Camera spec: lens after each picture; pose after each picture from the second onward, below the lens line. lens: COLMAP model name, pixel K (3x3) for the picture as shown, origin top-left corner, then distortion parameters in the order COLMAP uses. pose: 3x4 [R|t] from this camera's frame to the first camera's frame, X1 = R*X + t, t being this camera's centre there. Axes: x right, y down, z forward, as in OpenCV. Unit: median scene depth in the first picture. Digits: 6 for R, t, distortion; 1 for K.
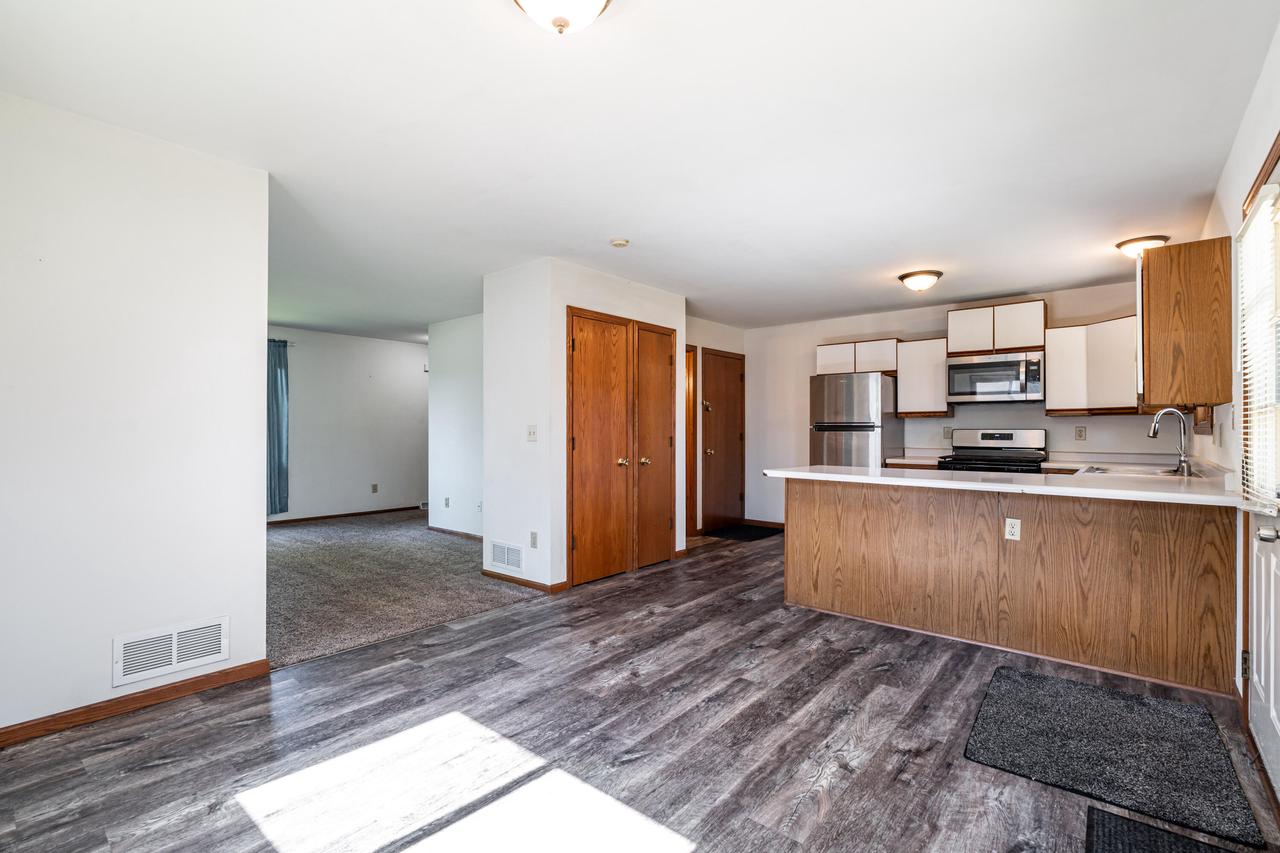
lens RADIAL K [[582.7, 0, 650.1], [0, 582.7, 415.2], [0, 0, 1]] dist [-0.005928, 0.001354]
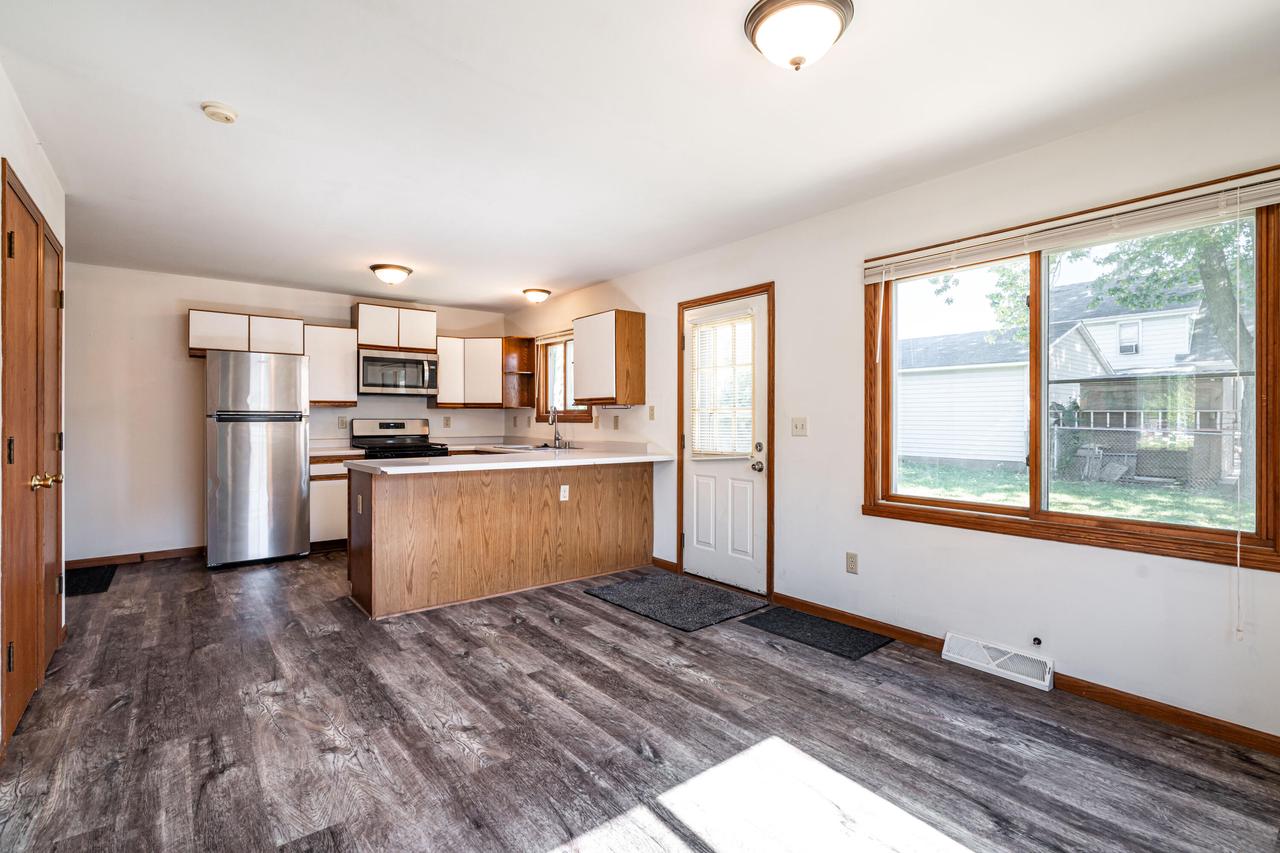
lens RADIAL K [[582.7, 0, 631.2], [0, 582.7, 427.1], [0, 0, 1]] dist [-0.005928, 0.001354]
pose [[0.214771, -0.016963, 0.976517, -0.760639], [-0.024290, 0.999447, 0.022704, 0.006188], [-0.976362, -0.028595, 0.214240, 0.627290]]
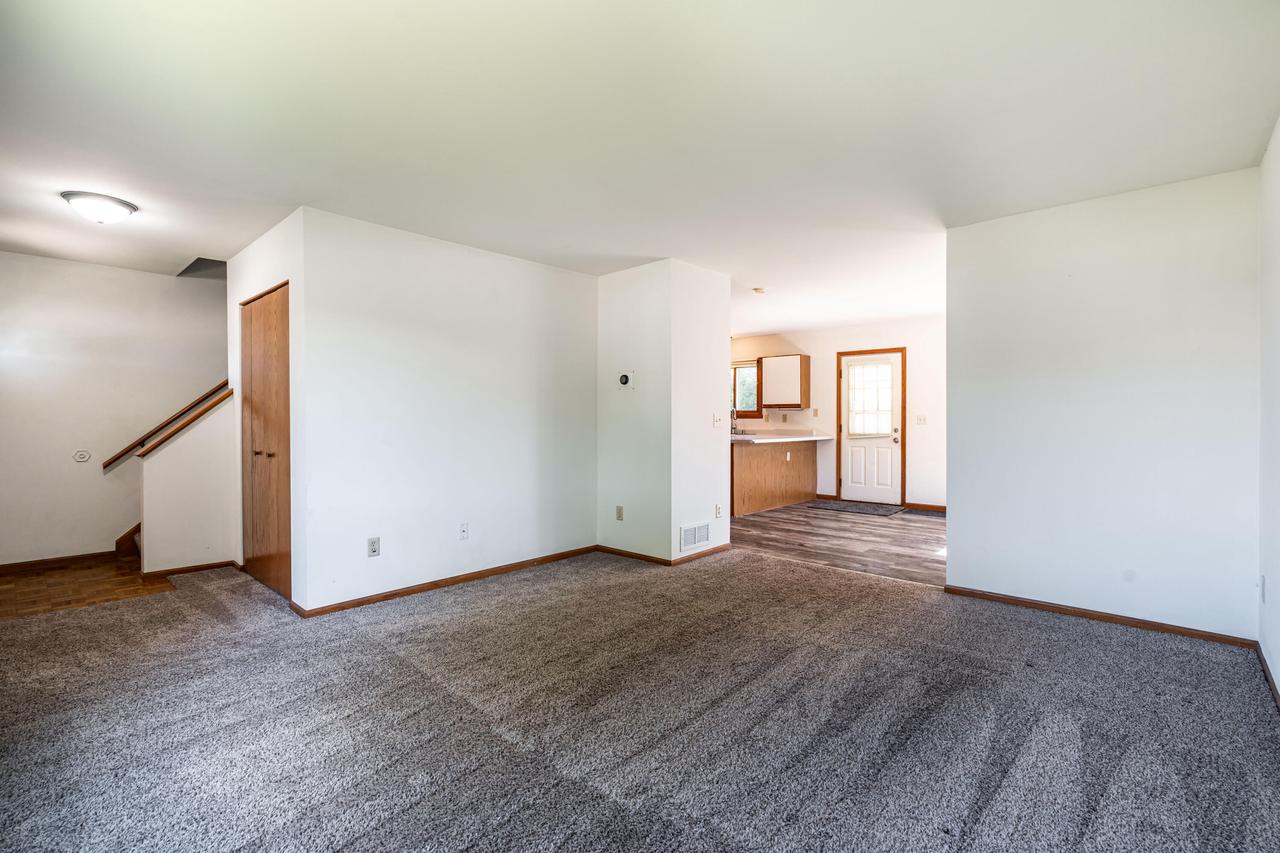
lens RADIAL K [[582.7, 0, 640.5], [0, 582.7, 423.5], [0, 0, 1]] dist [-0.005928, 0.001354]
pose [[0.054356, -0.015981, 0.998394, -2.143917], [-0.024072, 0.999560, 0.017310, 0.028455], [-0.998231, -0.024974, 0.053947, 1.687451]]
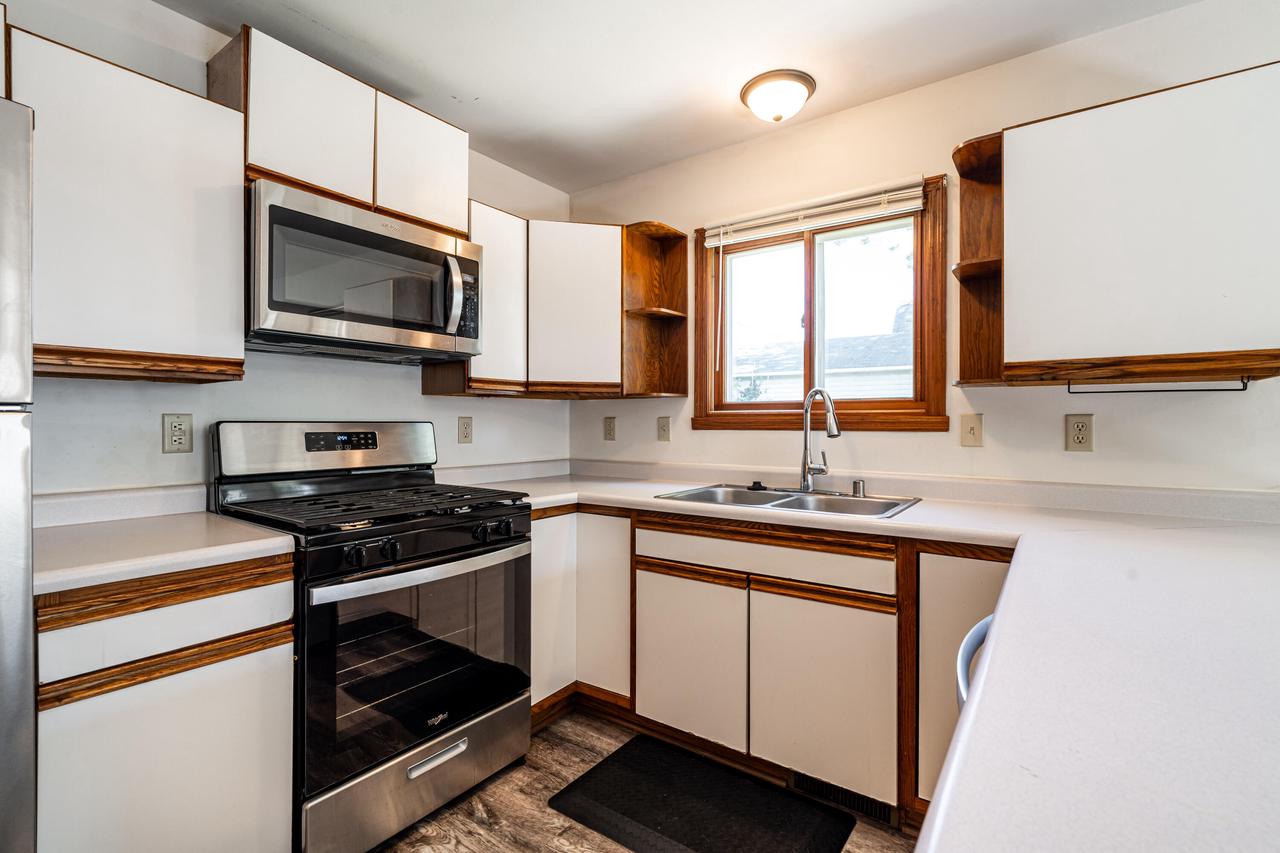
lens RADIAL K [[582.7, 0, 633.3], [0, 582.7, 424.8], [0, 0, 1]] dist [-0.005928, 0.001354]
pose [[-0.067071, -0.006769, 0.997725, 0.409658], [-0.026435, 0.999638, 0.005005, 0.038081], [-0.997398, -0.026039, -0.067226, 1.647529]]
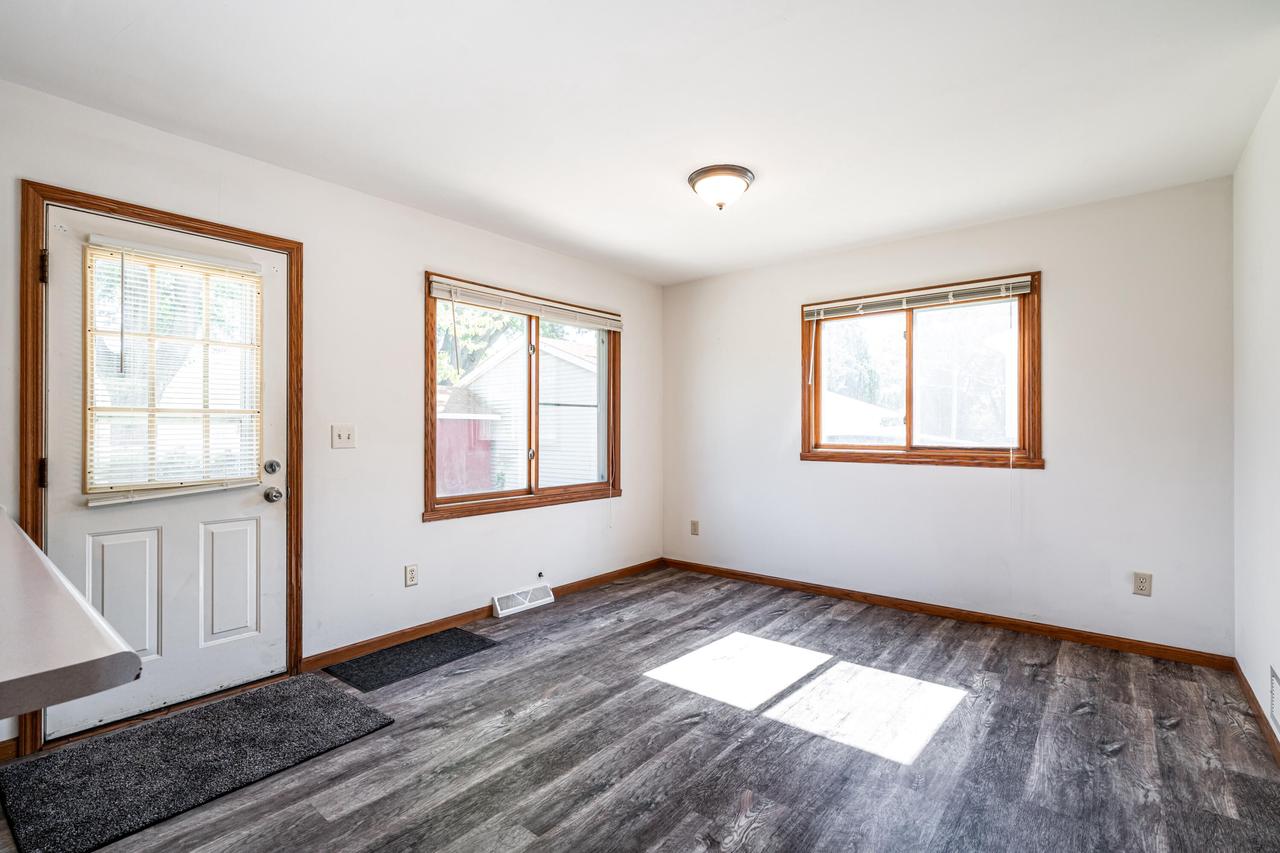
lens RADIAL K [[582.7, 0, 657.1], [0, 582.7, 421.6], [0, 0, 1]] dist [-0.005928, 0.001354]
pose [[-0.999840, -0.003229, -0.017607, 0.042799], [-0.002568, 0.999297, -0.037390, 0.037834], [0.017716, -0.037339, -0.999146, 1.626169]]
